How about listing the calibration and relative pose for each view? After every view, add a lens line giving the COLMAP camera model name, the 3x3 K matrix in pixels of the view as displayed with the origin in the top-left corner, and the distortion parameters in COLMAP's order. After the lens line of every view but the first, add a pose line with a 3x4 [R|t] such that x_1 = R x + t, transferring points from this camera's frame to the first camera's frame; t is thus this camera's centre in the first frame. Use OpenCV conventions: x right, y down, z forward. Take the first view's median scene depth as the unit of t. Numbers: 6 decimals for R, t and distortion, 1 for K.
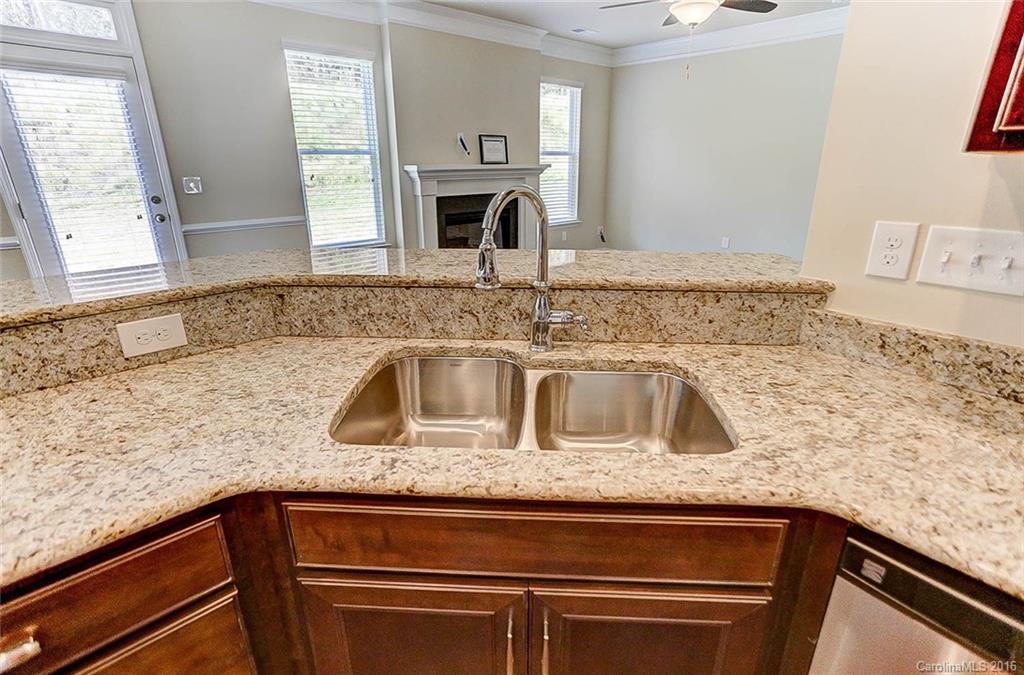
lens RADIAL K [[497.7, 0, 508.6], [0, 497.7, 333.6], [0, 0, 1]] dist [-0.054448, 0.033774]
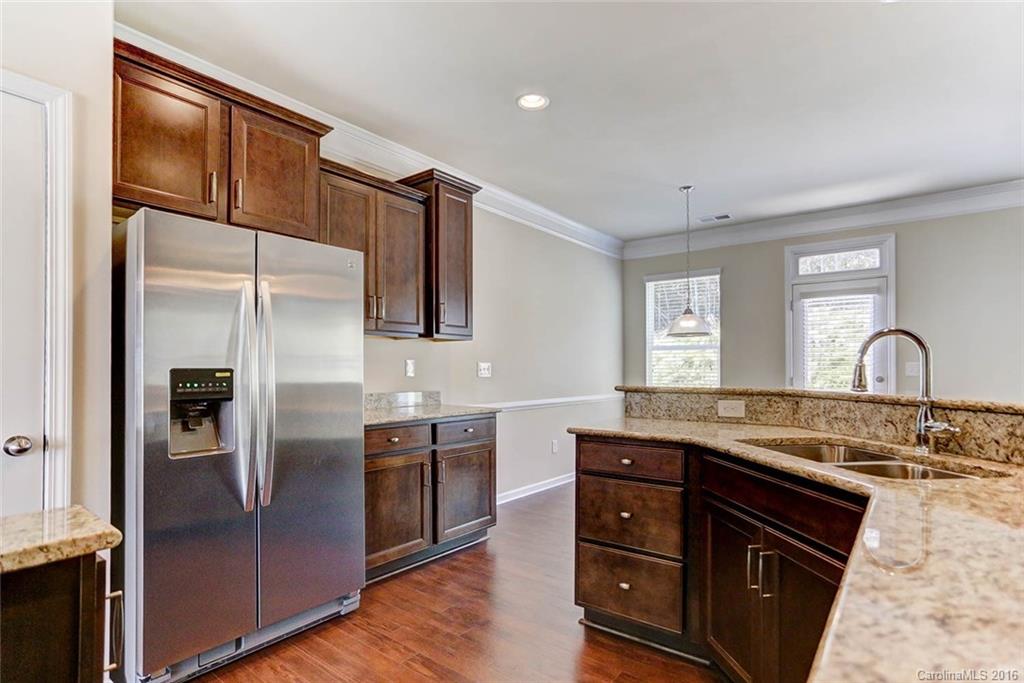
lens RADIAL K [[517.1, 0, 516.3], [0, 517.1, 367.2], [0, 0, 1]] dist [-0.059169, 0.034830]
pose [[0.177469, -0.003592, -0.984120, 0.431619], [-0.330459, 0.941713, -0.063030, 0.094574], [0.926985, 0.336397, 0.165938, -0.093530]]
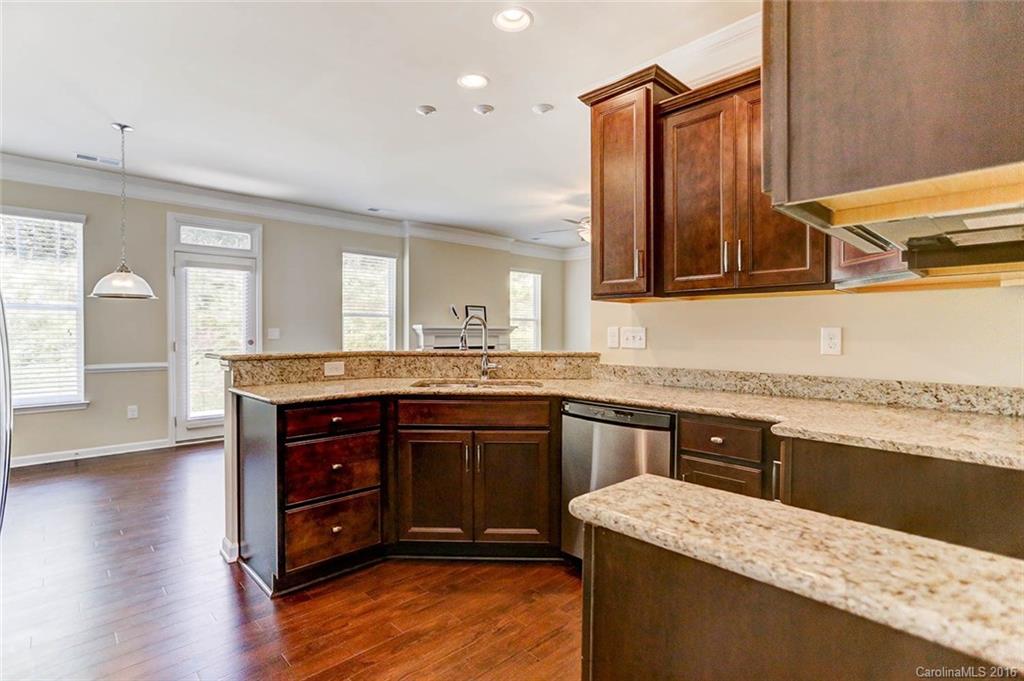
lens RADIAL K [[497.7, 0, 508.6], [0, 497.7, 336.6], [0, 0, 1]] dist [-0.054448, 0.033774]
pose [[0.999696, 0.001740, 0.024584, 0.045522], [0.006341, 0.945757, -0.324812, 0.239194], [-0.023816, 0.324869, 0.945459, -0.532387]]
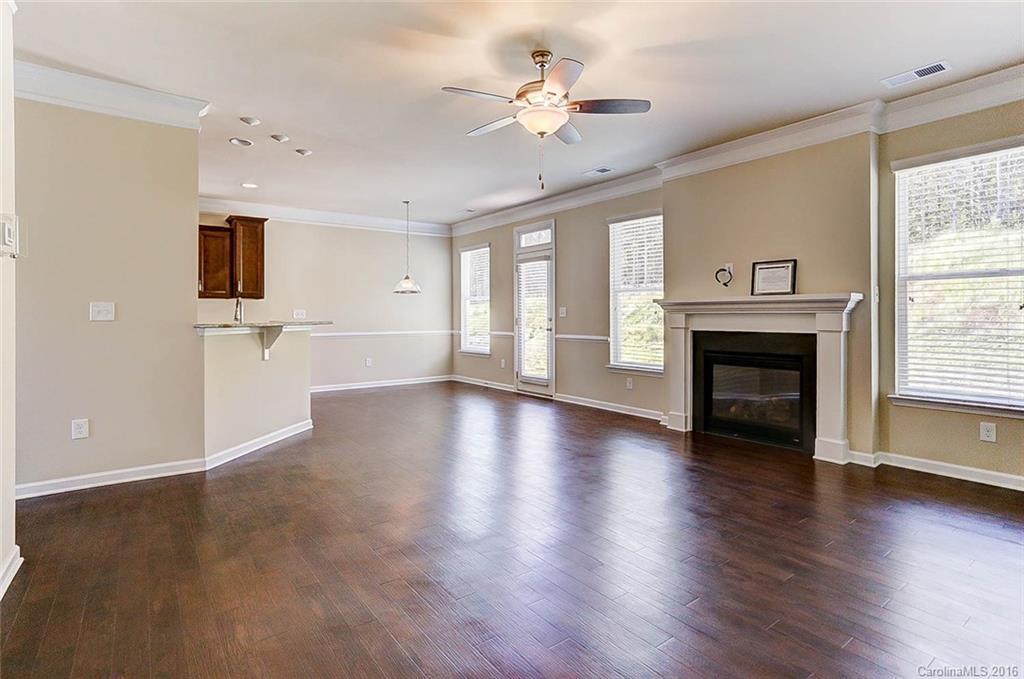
lens RADIAL K [[518.1, 0, 515.4], [0, 518.1, 316.5], [0, 0, 1]] dist [-0.041084, 0.000067]
pose [[-0.092900, 0.001925, -0.995674, 1.357226], [-0.332243, 0.942623, 0.032822, -0.346584], [0.938608, 0.333855, -0.086930, 1.184980]]
